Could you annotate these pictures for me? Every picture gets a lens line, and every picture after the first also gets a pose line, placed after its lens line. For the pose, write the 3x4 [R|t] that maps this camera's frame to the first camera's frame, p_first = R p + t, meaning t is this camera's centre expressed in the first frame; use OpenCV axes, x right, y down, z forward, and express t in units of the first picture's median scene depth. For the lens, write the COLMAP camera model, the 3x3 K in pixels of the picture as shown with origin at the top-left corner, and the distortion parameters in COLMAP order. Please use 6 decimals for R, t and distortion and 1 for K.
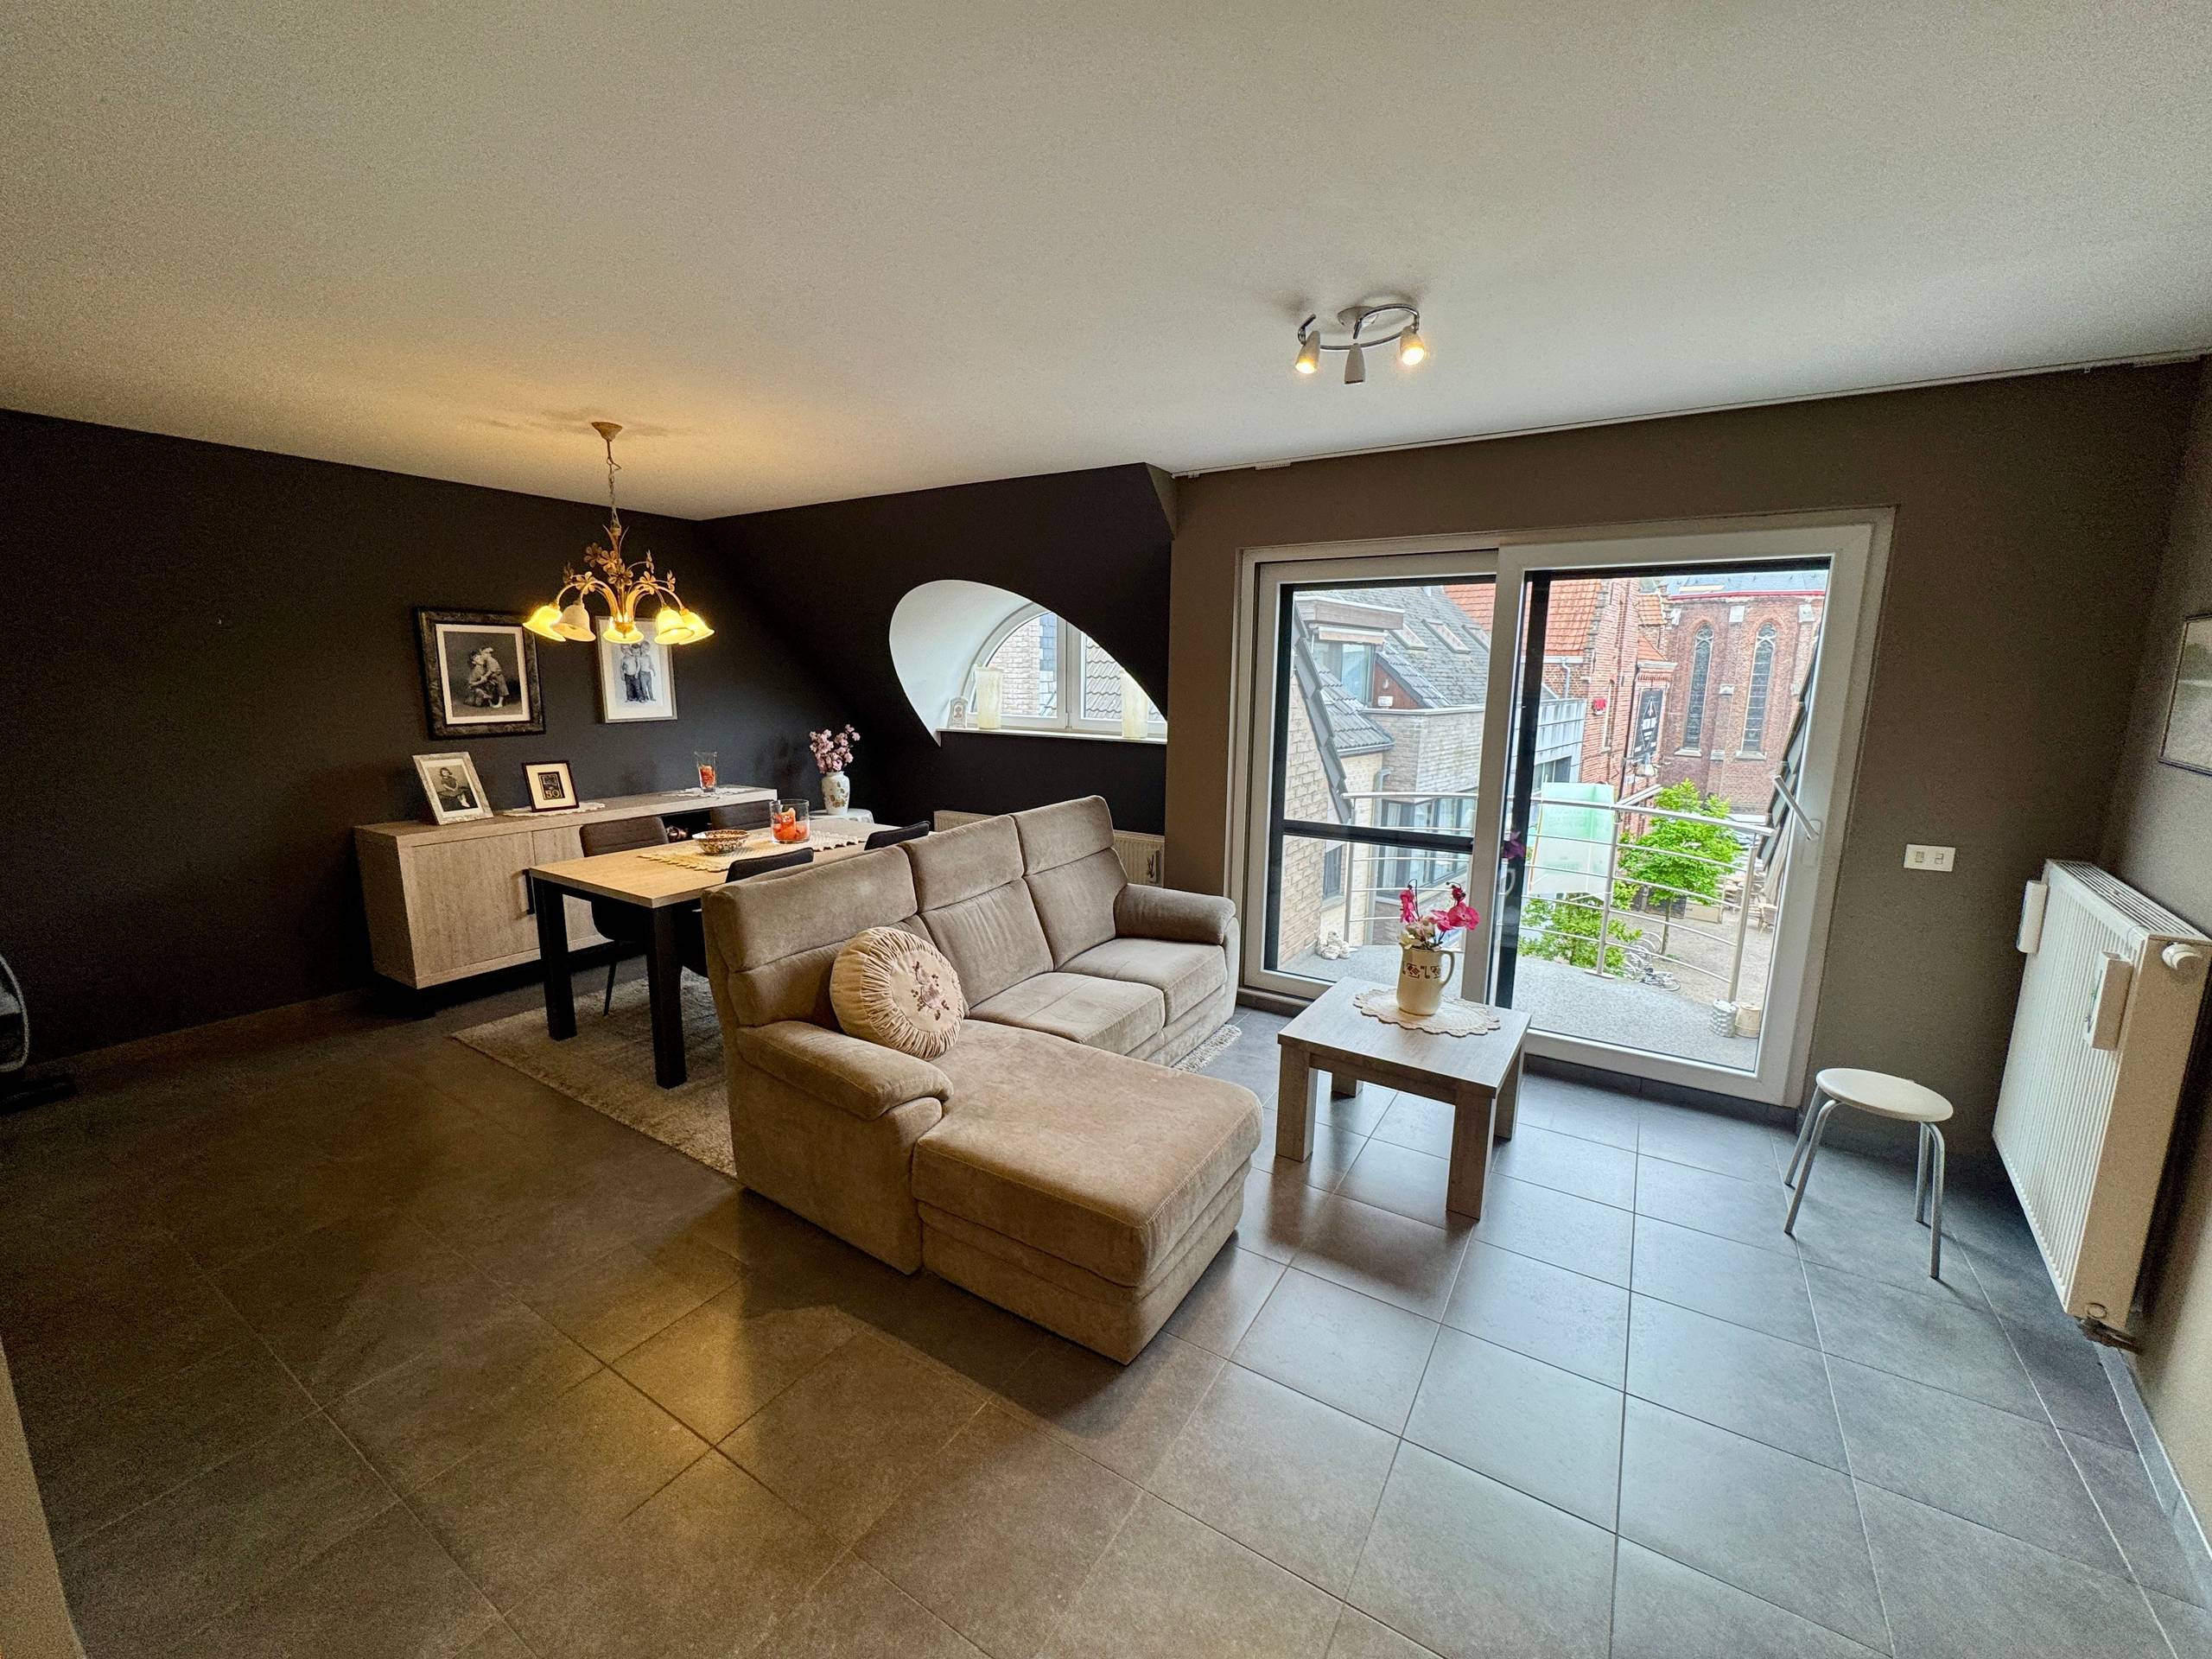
lens RADIAL K [[879.5, 0, 1106.0], [0, 879.5, 829.5], [0, 0, 1]] dist [-0.002469, 0.000064]
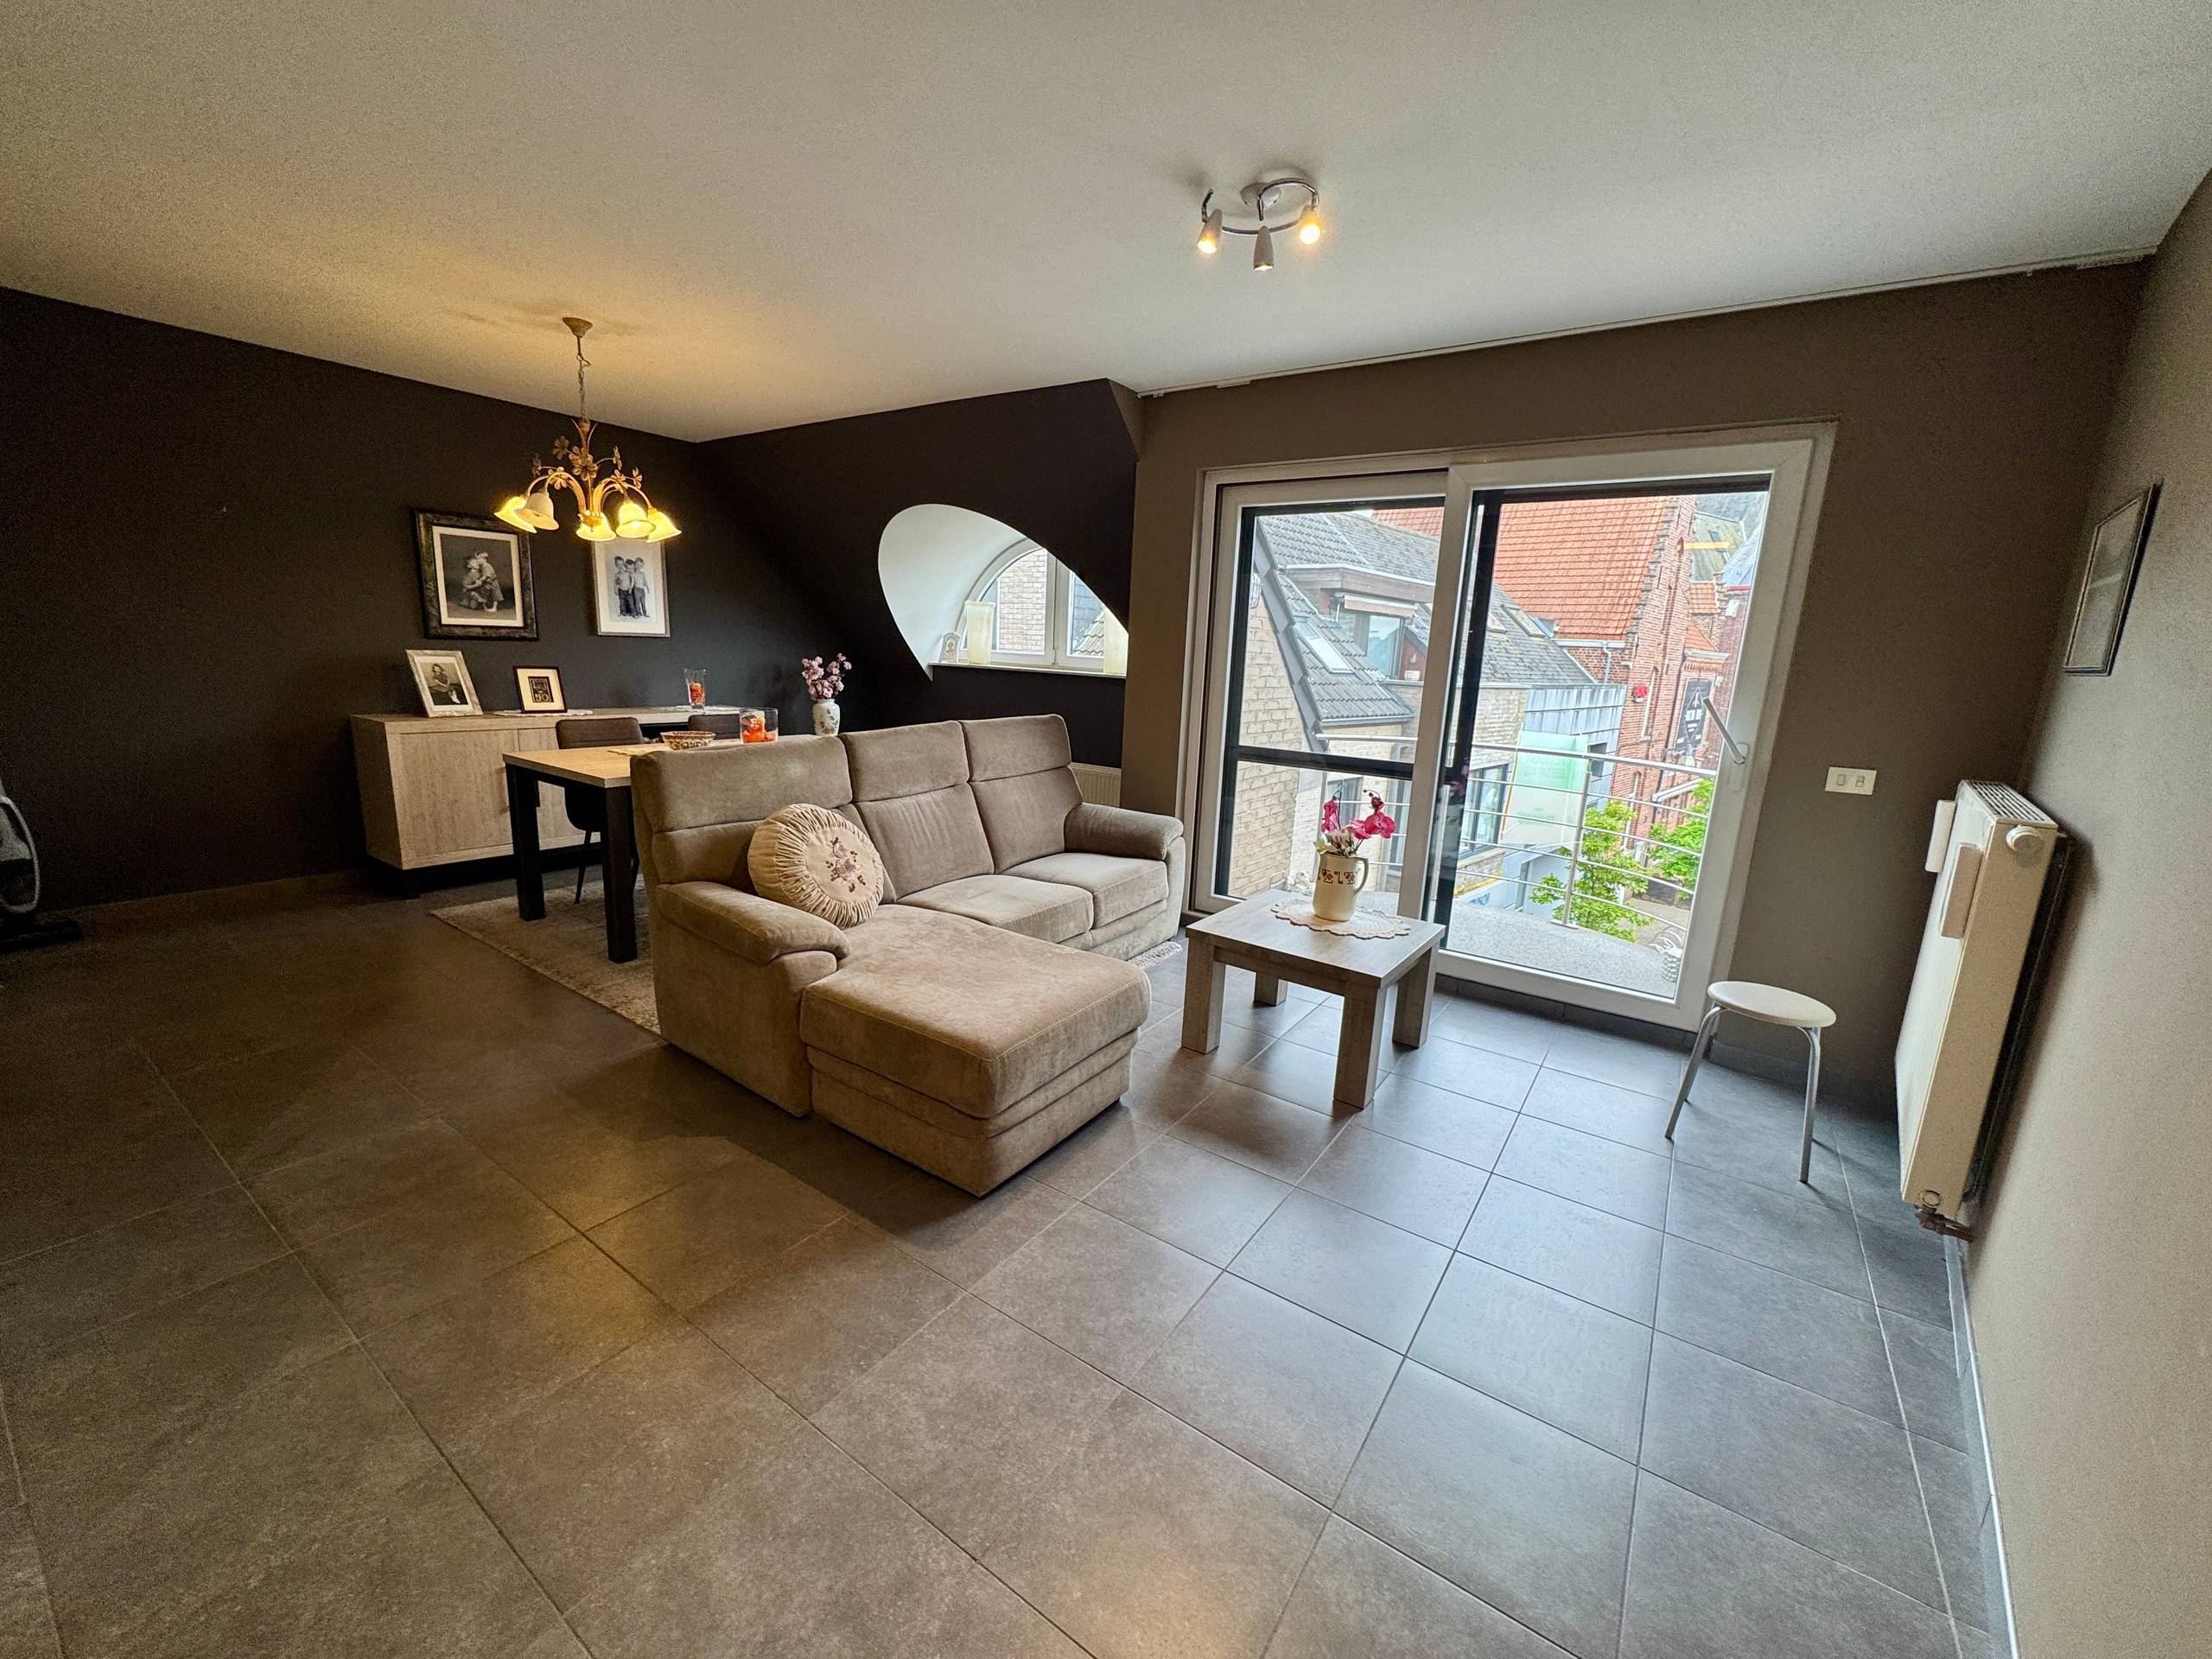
lens RADIAL K [[879.5, 0, 1106.0], [0, 879.5, 829.5], [0, 0, 1]] dist [-0.002469, 0.000064]
pose [[0.998188, 0.044245, -0.040788, 0.116106], [-0.043203, 0.998726, 0.026092, 0.079599], [0.041891, -0.024282, 0.998827, -0.021241]]
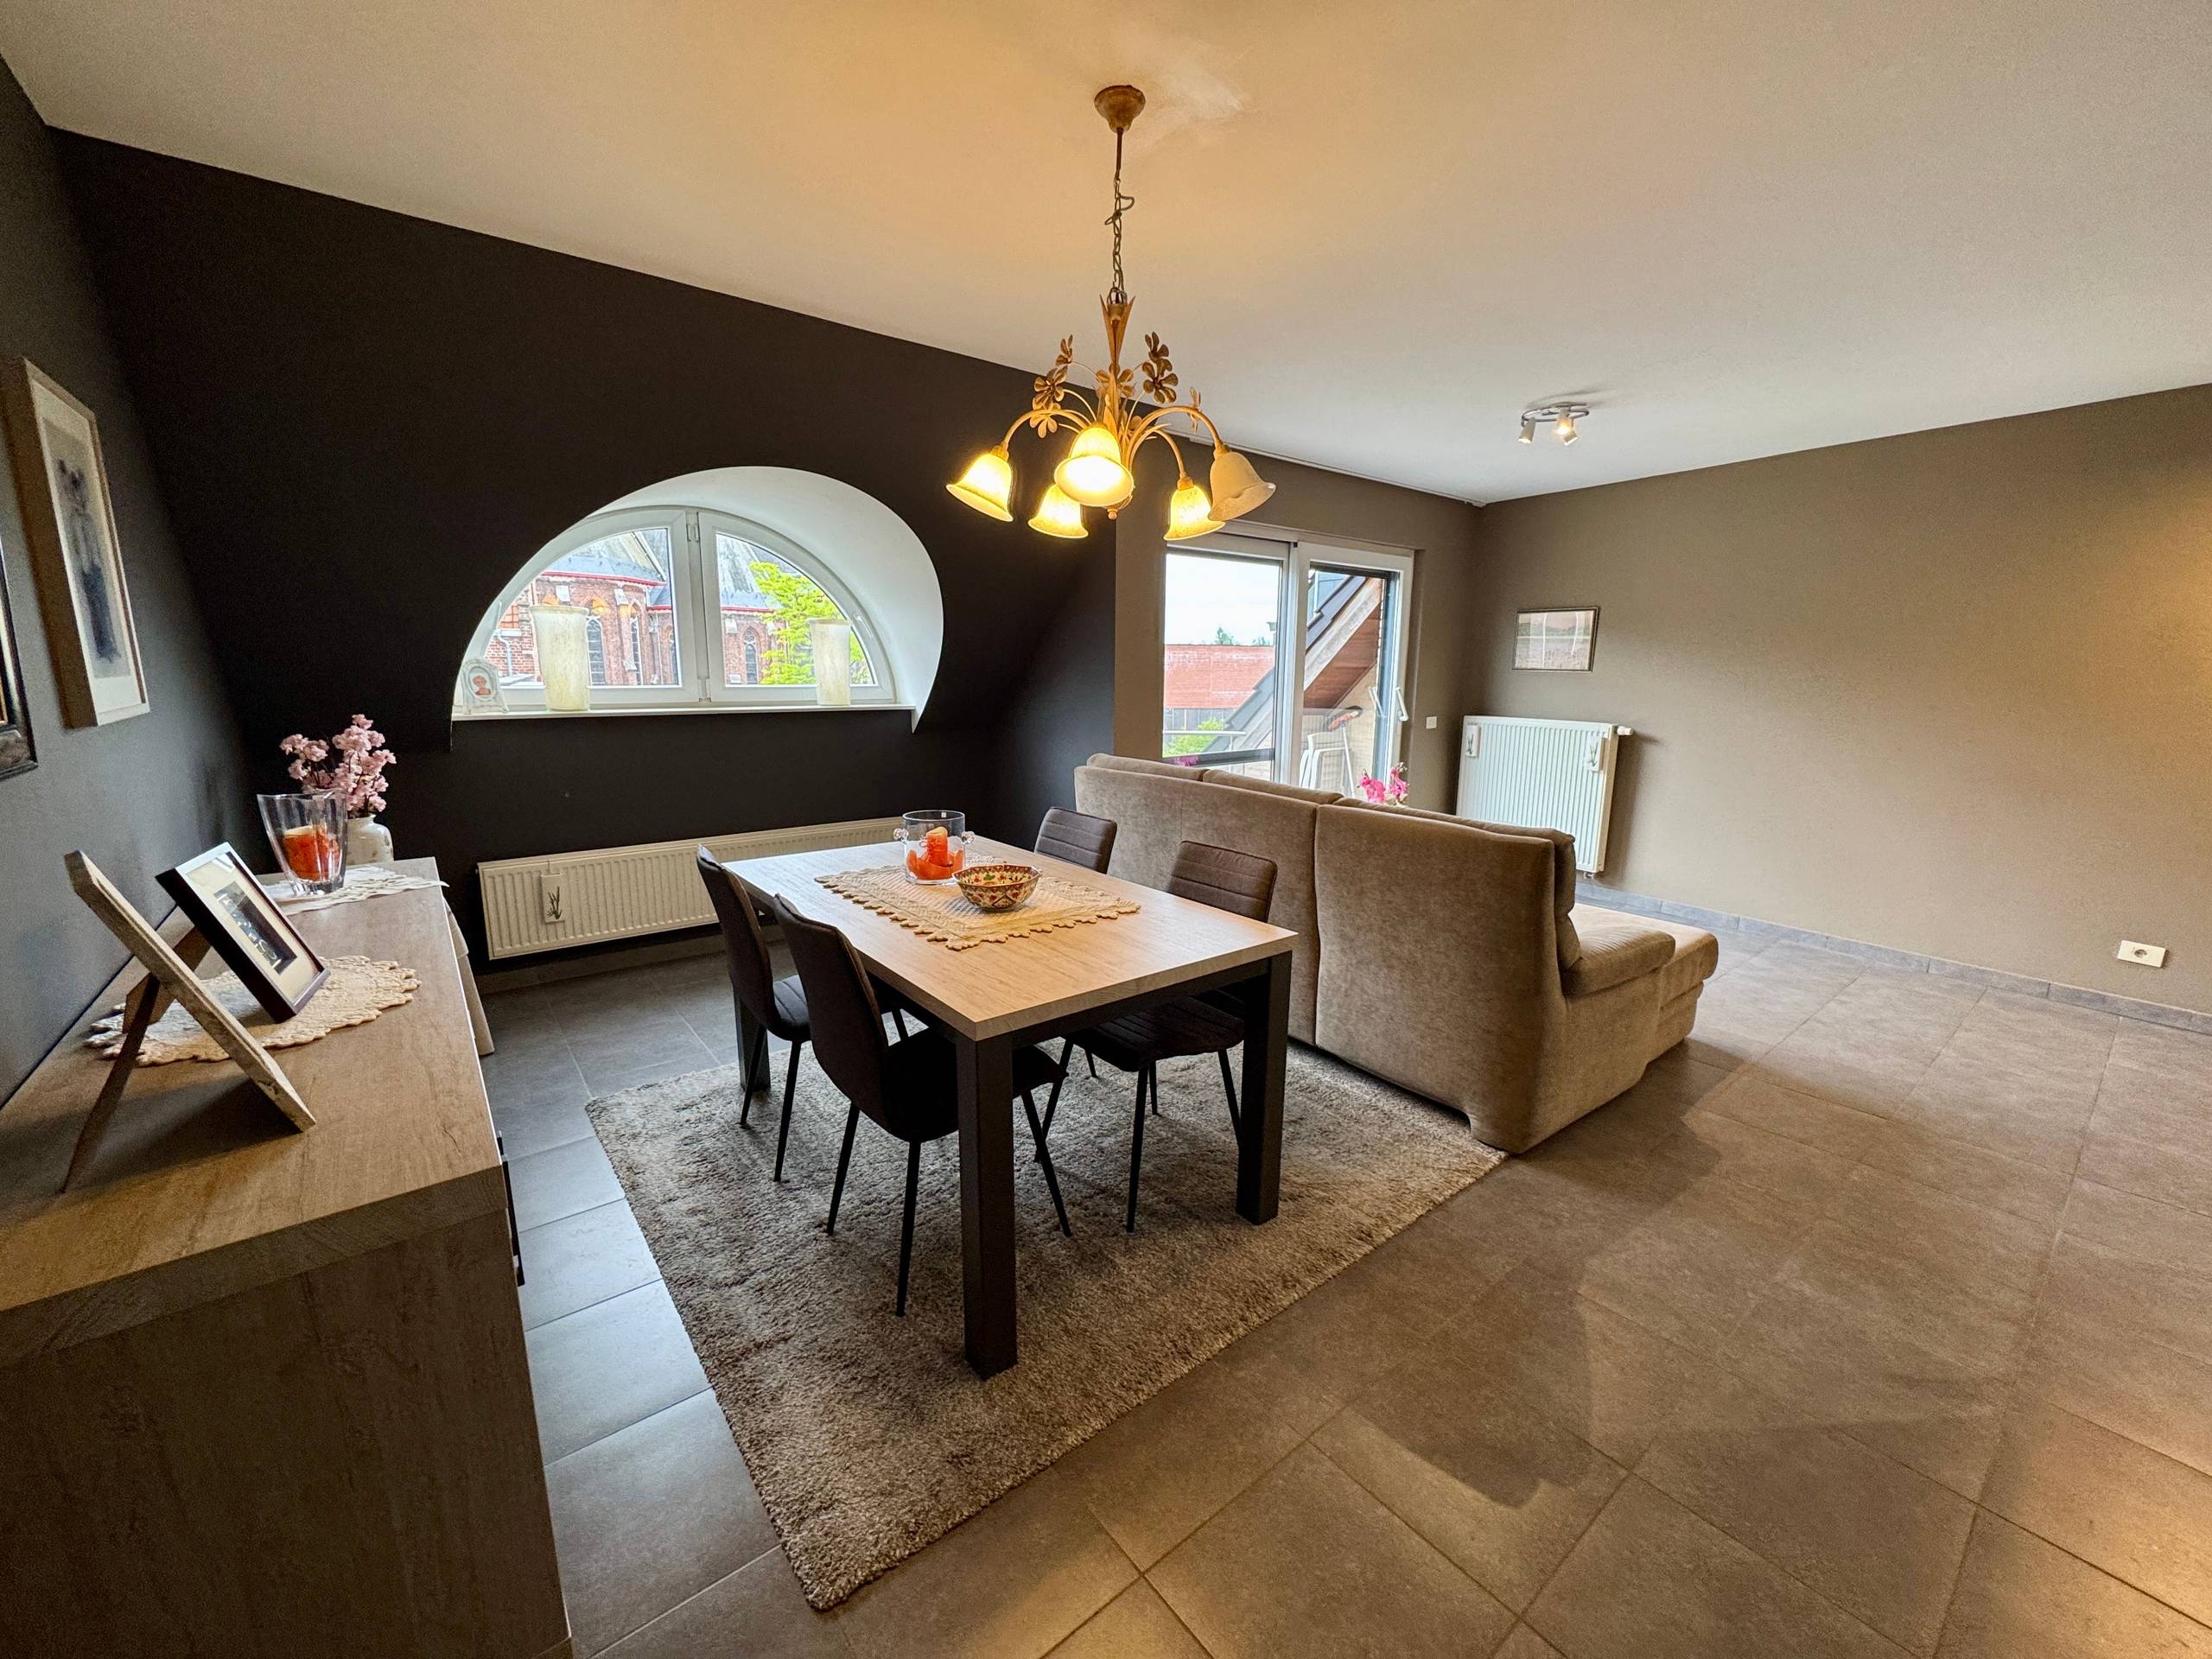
lens RADIAL K [[879.5, 0, 1106.0], [0, 879.5, 829.5], [0, 0, 1]] dist [-0.002469, 0.000064]
pose [[0.329362, -0.183004, 0.926299, -1.075472], [0.161980, 0.977445, 0.135514, -0.104575], [-0.930206, 0.105409, 0.351576, 0.827004]]
